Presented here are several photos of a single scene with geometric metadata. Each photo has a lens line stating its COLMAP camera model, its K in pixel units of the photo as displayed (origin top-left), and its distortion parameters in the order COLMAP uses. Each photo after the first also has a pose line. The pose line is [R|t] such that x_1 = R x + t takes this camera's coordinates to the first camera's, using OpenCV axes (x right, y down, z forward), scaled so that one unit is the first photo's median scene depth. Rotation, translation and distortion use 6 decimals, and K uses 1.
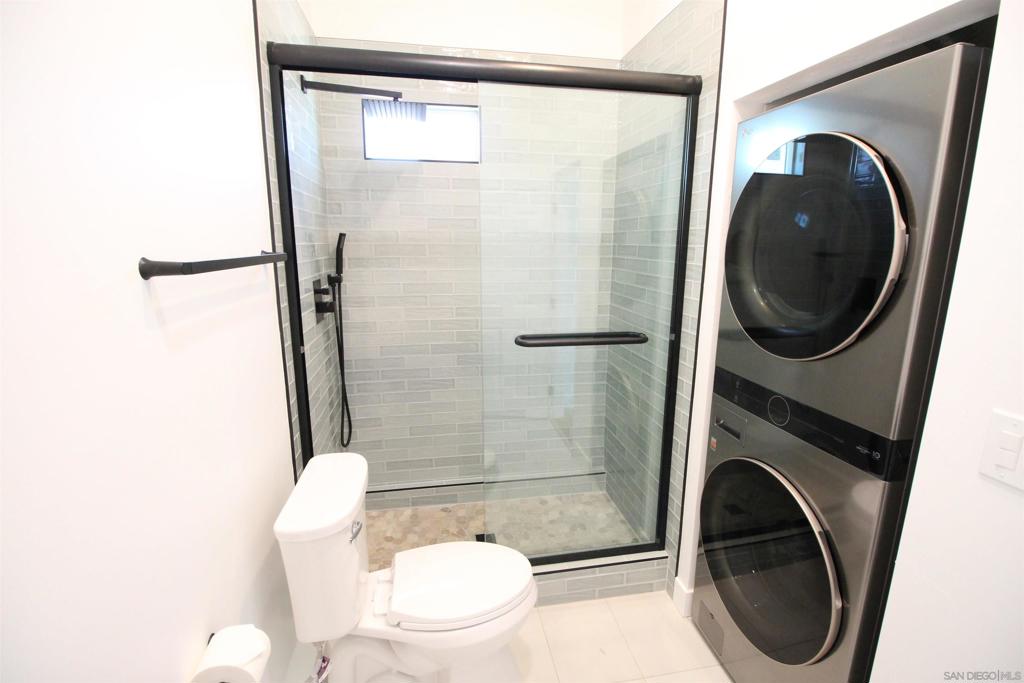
lens RADIAL K [[474.6, 0, 519.6], [0, 474.6, 341.0], [0, 0, 1]] dist [-0.012891, -0.006583]
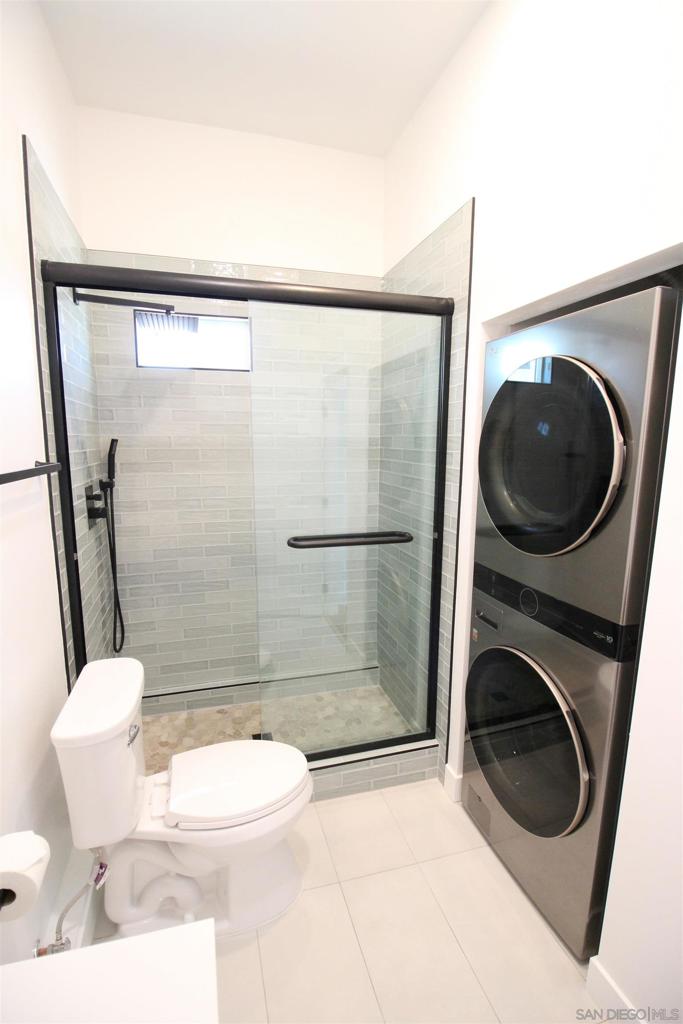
lens RADIAL K [[474.6, 0, 338.2], [0, 474.6, 519.5], [0, 0, 1]] dist [-0.012891, -0.006583]
pose [[0.995587, -0.017646, 0.092173, 0.006120], [0.021182, 0.999071, -0.037528, -0.009782], [-0.091425, 0.039314, 0.995036, -0.050087]]
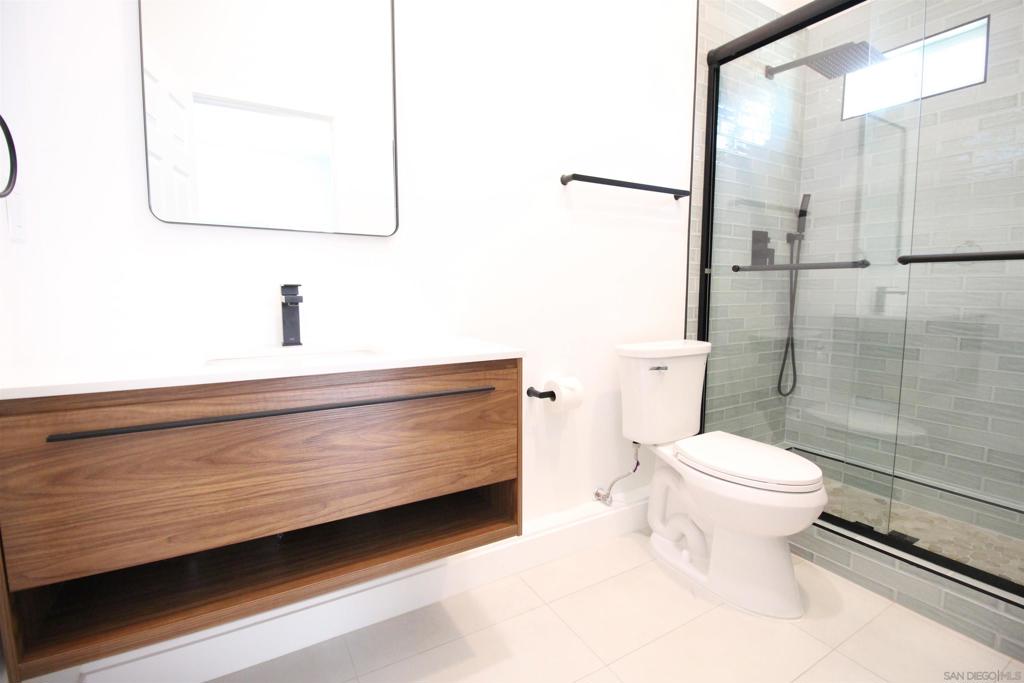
lens RADIAL K [[474.6, 0, 516.9], [0, 474.6, 337.0], [0, 0, 1]] dist [-0.012891, -0.006583]
pose [[0.344361, 0.094152, -0.934104, 0.538420], [-0.189802, 0.981396, 0.028948, 0.233891], [0.919451, 0.167326, 0.355824, 0.061200]]
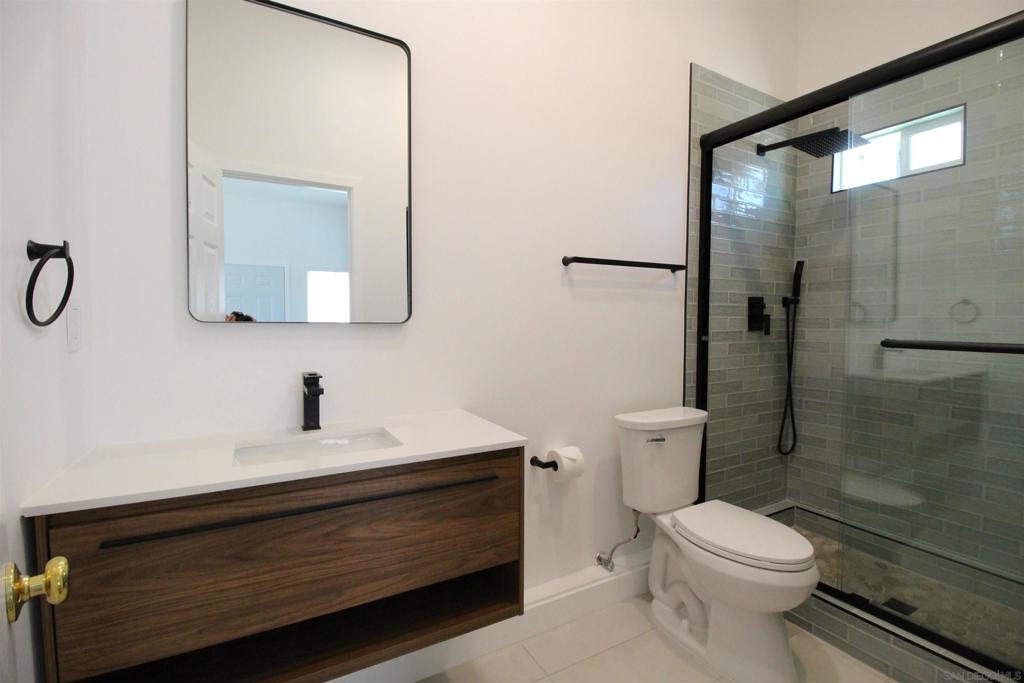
lens RADIAL K [[474.6, 0, 517.7], [0, 474.6, 335.5], [0, 0, 1]] dist [-0.012891, -0.006583]
pose [[0.328037, 0.034844, -0.944022, 0.588284], [-0.194153, 0.980473, -0.031276, 0.142601], [0.924498, 0.193544, 0.328397, 0.033719]]
